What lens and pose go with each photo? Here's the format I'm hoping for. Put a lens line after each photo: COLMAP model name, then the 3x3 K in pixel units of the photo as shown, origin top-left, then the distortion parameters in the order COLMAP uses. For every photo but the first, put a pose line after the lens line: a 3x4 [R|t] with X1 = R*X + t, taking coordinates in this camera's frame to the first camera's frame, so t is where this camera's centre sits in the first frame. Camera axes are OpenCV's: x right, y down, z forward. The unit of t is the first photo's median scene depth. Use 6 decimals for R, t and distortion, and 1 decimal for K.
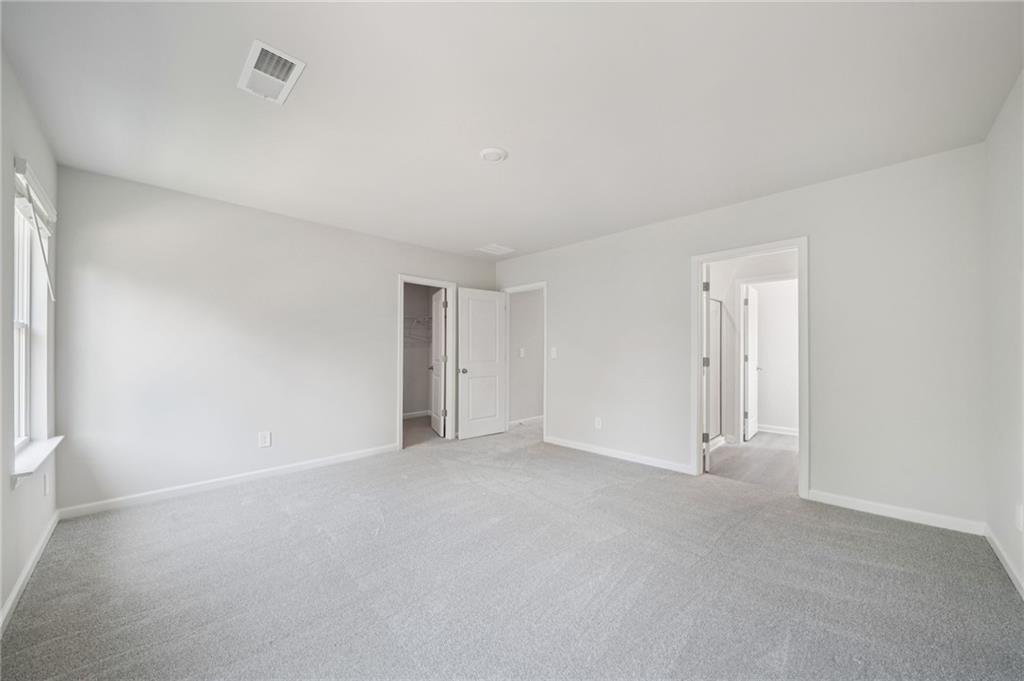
lens RADIAL K [[361.5, 0, 508.8], [0, 361.5, 355.0], [0, 0, 1]] dist [-0.001985, -0.000079]
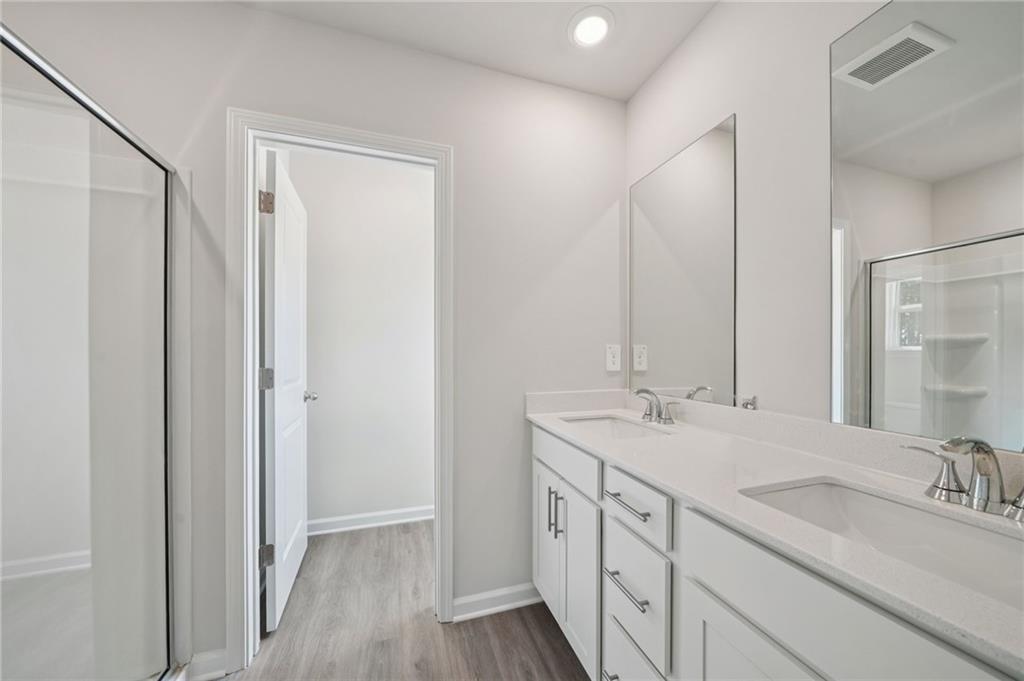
lens RADIAL K [[361.5, 0, 508.8], [0, 361.5, 355.0], [0, 0, 1]] dist [-0.001985, -0.000079]
pose [[0.463183, 0.000148, 0.886263, 0.470052], [0.004643, 0.999986, -0.002593, -0.008563], [-0.886251, 0.005316, 0.463176, 0.658157]]
